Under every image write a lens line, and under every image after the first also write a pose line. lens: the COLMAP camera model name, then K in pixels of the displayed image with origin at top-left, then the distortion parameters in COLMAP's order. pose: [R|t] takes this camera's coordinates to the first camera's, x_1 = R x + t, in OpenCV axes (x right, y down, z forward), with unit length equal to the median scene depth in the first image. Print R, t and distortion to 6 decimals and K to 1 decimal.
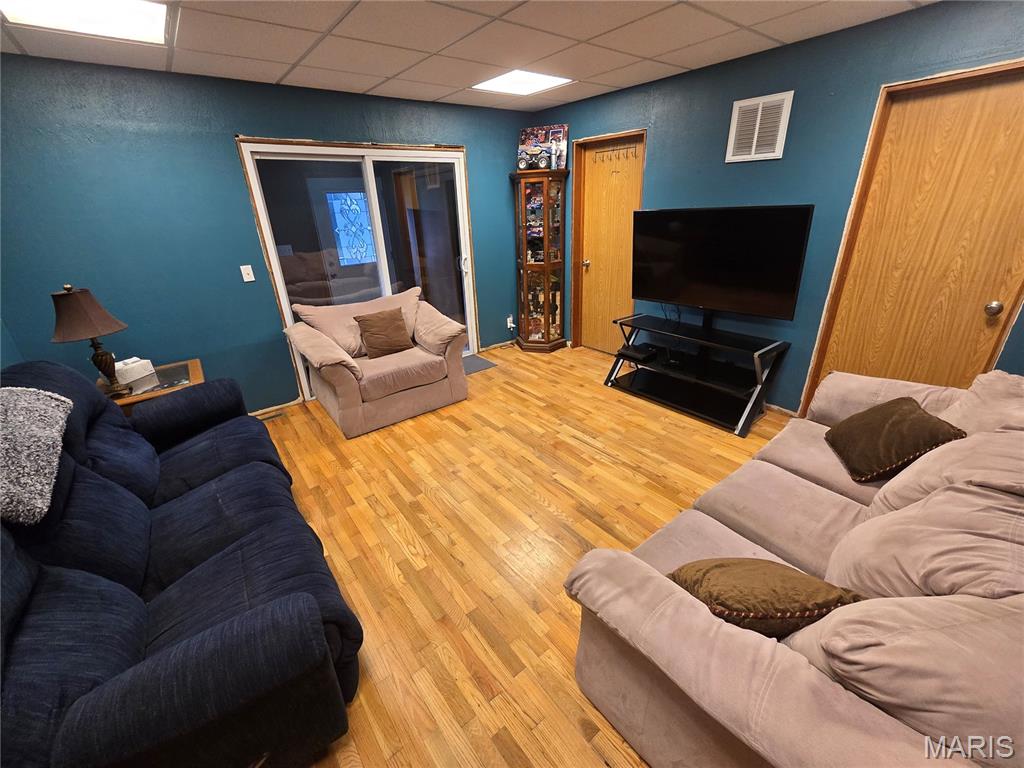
lens RADIAL K [[417.8, 0, 516.6], [0, 417.8, 380.2], [0, 0, 1]] dist [-0.000940, -0.000477]
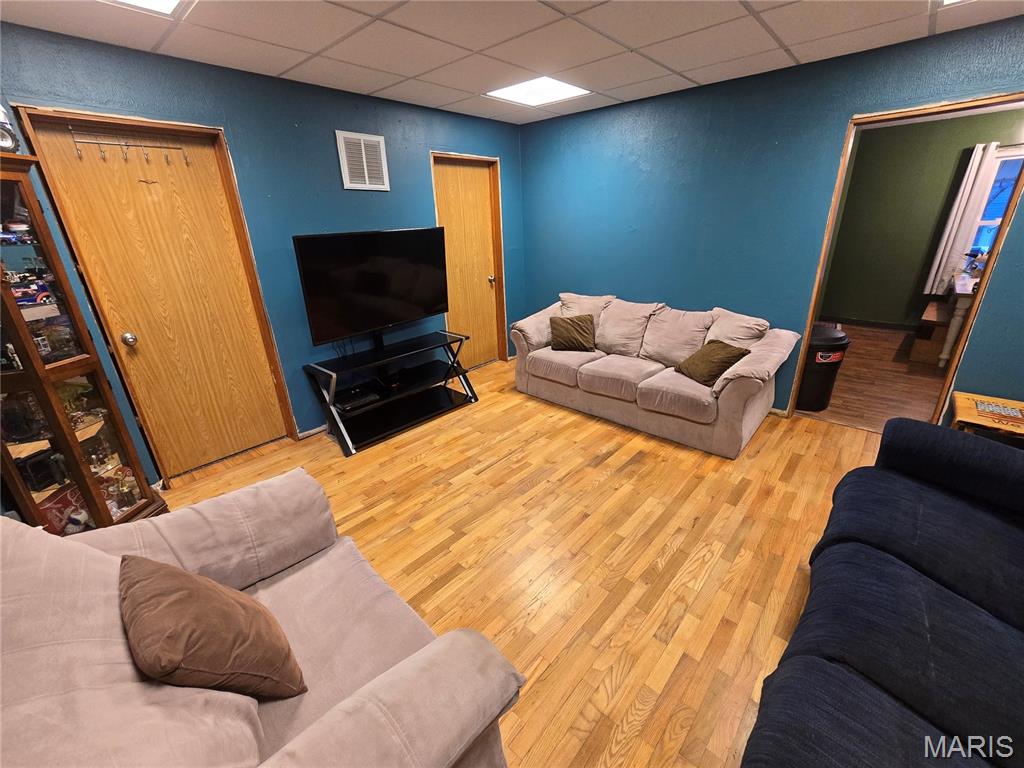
lens RADIAL K [[417.8, 0, 516.6], [0, 417.8, 380.2], [0, 0, 1]] dist [-0.000940, -0.000477]
pose [[-0.159332, -0.315742, 0.935372, -0.703181], [0.419776, 0.835888, 0.353665, -0.339523], [-0.893533, 0.448997, -0.000643, 0.896547]]
